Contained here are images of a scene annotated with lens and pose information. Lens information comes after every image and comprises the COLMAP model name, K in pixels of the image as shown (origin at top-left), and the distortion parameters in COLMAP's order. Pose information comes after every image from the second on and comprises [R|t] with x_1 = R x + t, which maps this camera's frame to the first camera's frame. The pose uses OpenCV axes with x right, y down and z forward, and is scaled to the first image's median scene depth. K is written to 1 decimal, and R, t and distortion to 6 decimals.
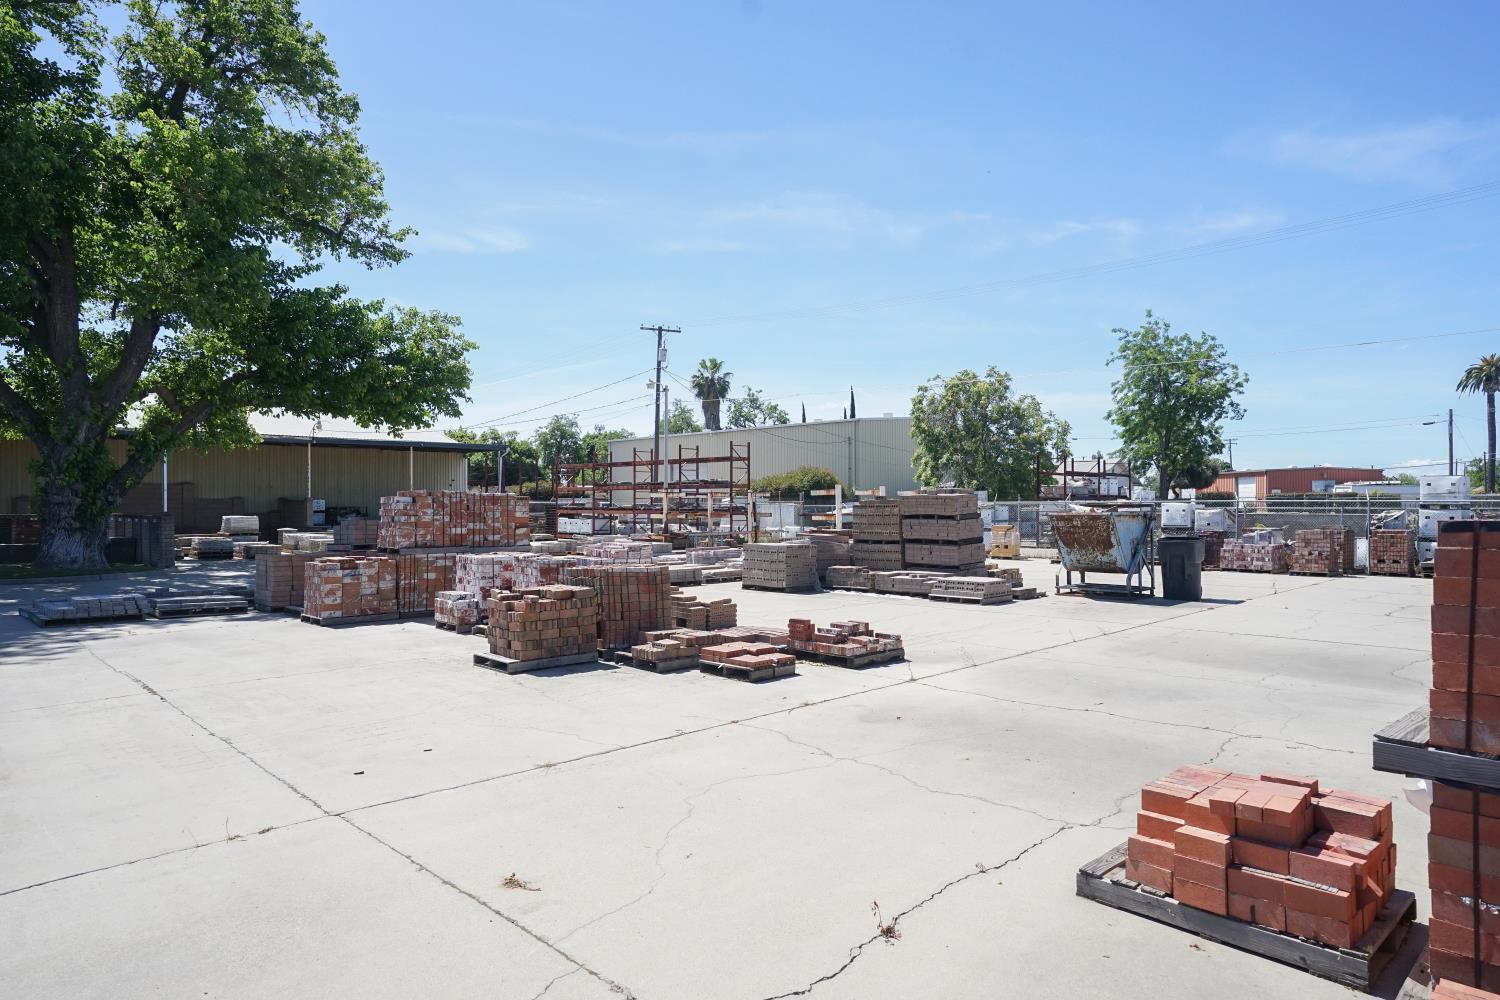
lens RADIAL K [[926.9, 0, 750.7], [0, 926.9, 505.7], [0, 0, 1]] dist [0.000912, 0.005333]
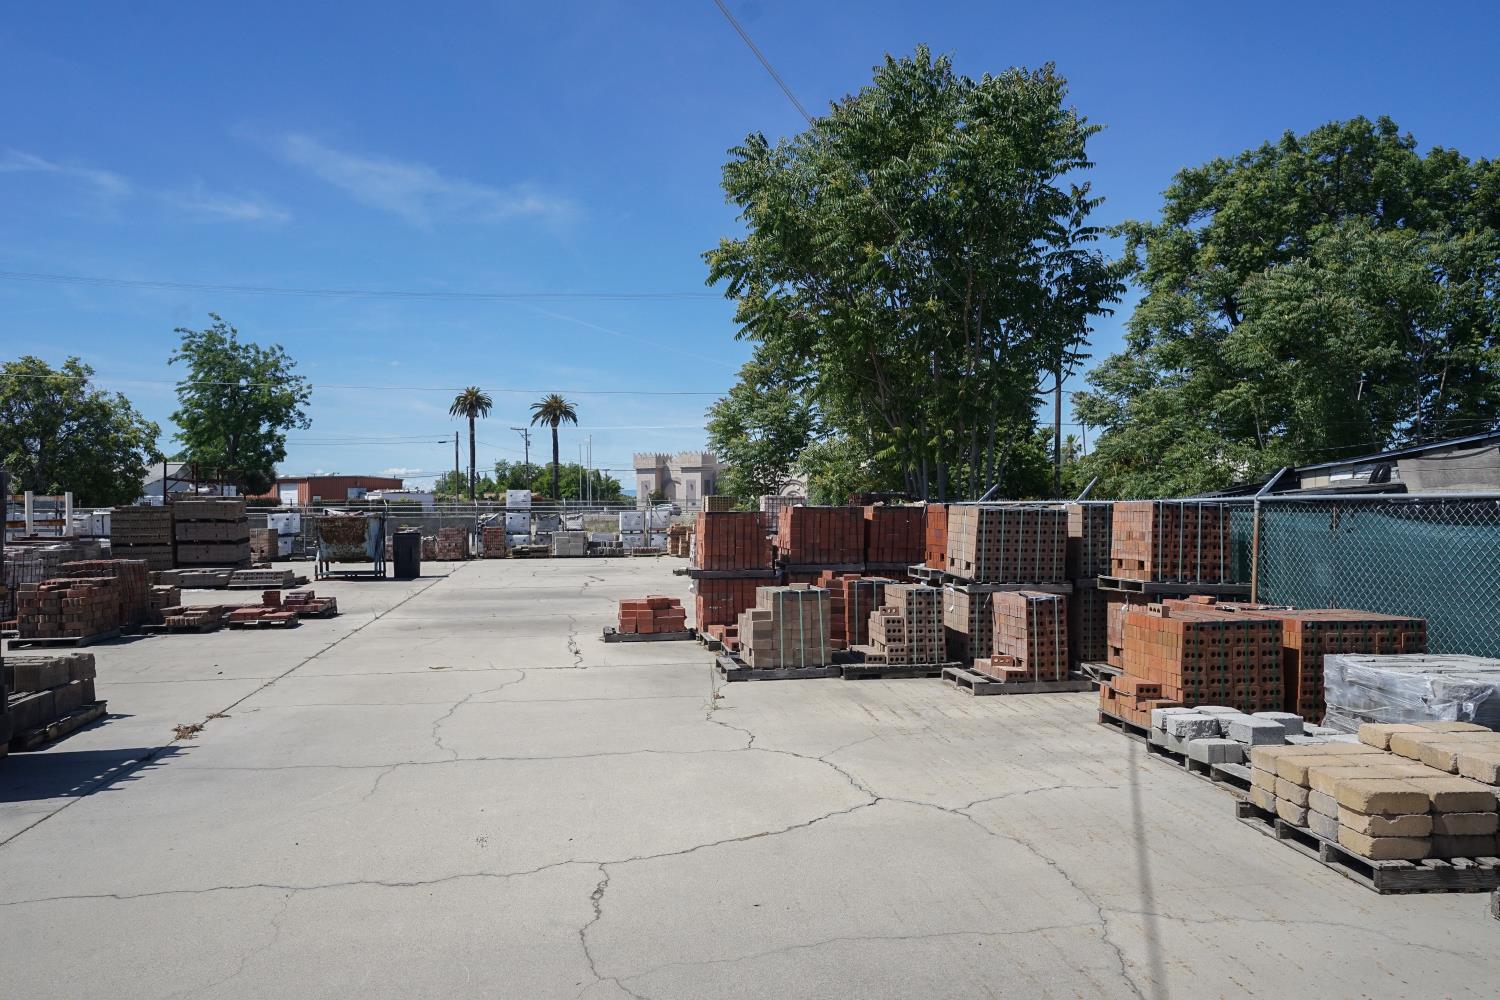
lens RADIAL K [[1045.0, 0, 750.3], [0, 1045.0, 503.7], [0, 0, 1]] dist [0.000174, -0.000037]
pose [[0.568361, 0.002252, 0.822776, -0.352444], [0.004201, 0.999975, -0.005639, 0.000669], [-0.822768, 0.006662, 0.568338, -0.209857]]
